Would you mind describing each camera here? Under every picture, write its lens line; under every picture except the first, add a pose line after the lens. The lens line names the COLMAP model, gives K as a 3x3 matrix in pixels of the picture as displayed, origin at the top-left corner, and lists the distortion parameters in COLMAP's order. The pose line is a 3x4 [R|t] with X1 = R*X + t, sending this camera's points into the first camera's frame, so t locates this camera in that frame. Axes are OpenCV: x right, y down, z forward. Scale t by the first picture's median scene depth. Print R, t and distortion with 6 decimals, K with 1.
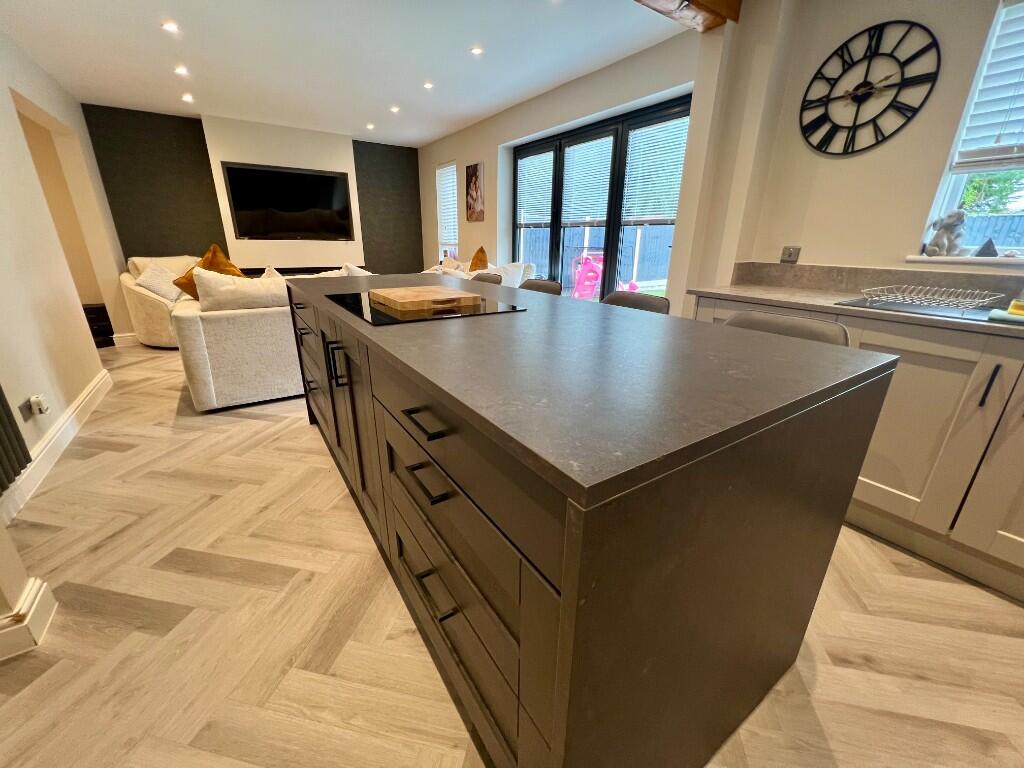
lens RADIAL K [[409.7, 0, 511.1], [0, 409.7, 382.7], [0, 0, 1]] dist [0.000061, -0.000109]
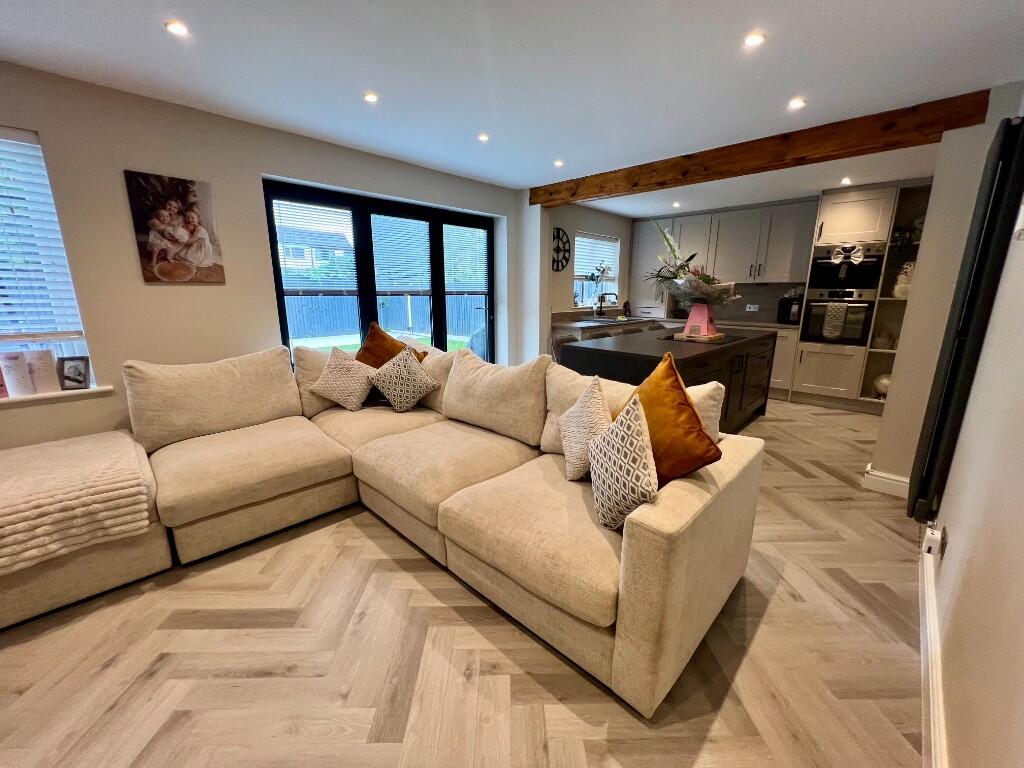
lens RADIAL K [[409.7, 0, 512.1], [0, 409.7, 384.3], [0, 0, 1]] dist [0.000061, -0.000109]
pose [[-0.216480, -0.232567, 0.948182, -1.289891], [0.316905, 0.901882, 0.293564, -0.560366], [-0.923422, 0.364034, -0.121538, 1.357098]]
